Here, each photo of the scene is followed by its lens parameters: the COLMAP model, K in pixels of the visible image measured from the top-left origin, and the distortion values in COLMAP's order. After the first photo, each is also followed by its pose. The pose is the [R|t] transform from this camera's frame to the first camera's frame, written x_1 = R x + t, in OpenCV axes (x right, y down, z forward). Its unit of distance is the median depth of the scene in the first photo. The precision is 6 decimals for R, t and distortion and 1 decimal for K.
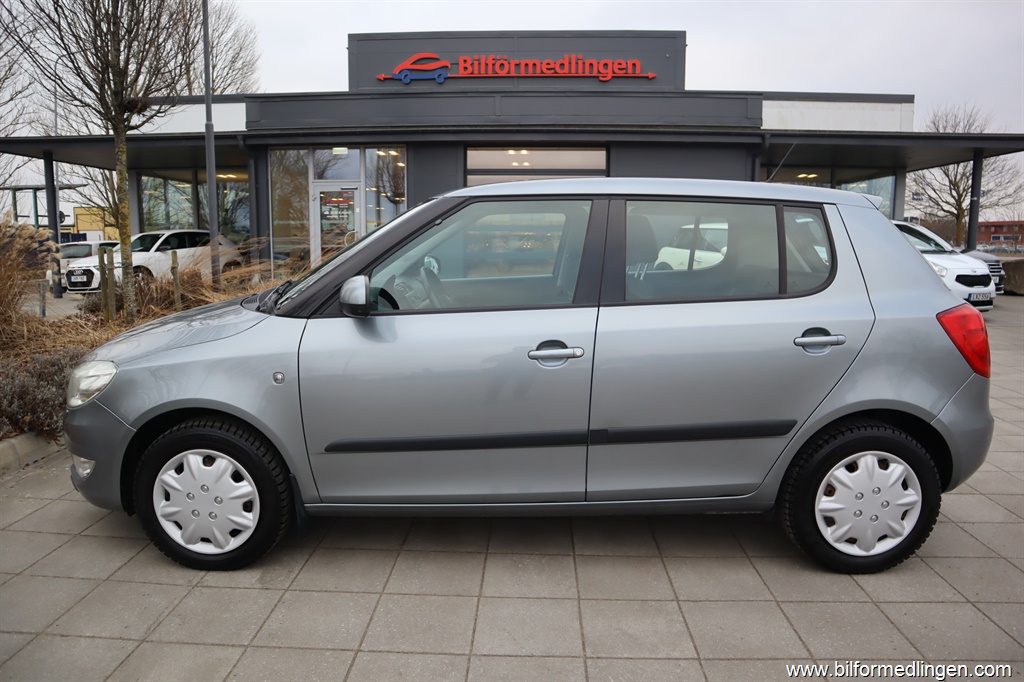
lens RADIAL K [[712.5, 0, 512.0], [0, 712.5, 341.0], [0, 0, 1]] dist [-0.138580, 0.090434]
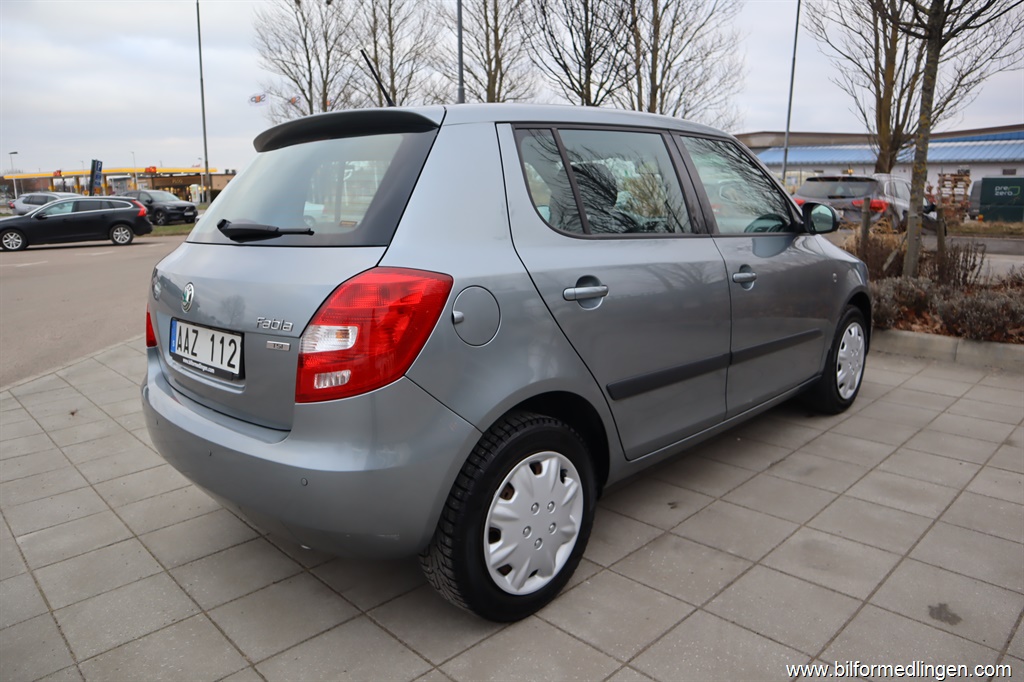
lens RADIAL K [[712.5, 0, 512.0], [0, 712.5, 341.0], [0, 0, 1]] dist [-0.138580, 0.090434]
pose [[-0.695443, 0.162015, -0.700079, 1.054662], [-0.088600, 0.947484, 0.307284, -0.286337], [0.713098, 0.275725, -0.644567, 2.037206]]
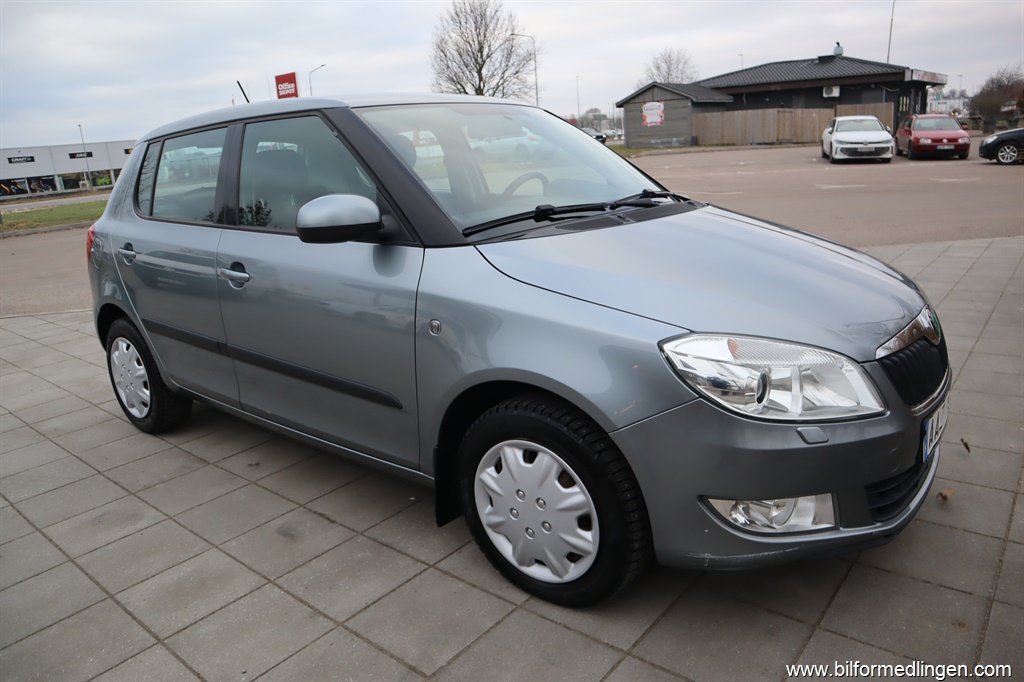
lens RADIAL K [[712.5, 0, 512.0], [0, 712.5, 341.0], [0, 0, 1]] dist [-0.138580, 0.090434]
pose [[-0.793668, -0.112977, 0.597768, -0.845716], [0.156067, 0.911908, 0.379562, -0.313539], [-0.587992, 0.394538, -0.706120, 2.085838]]
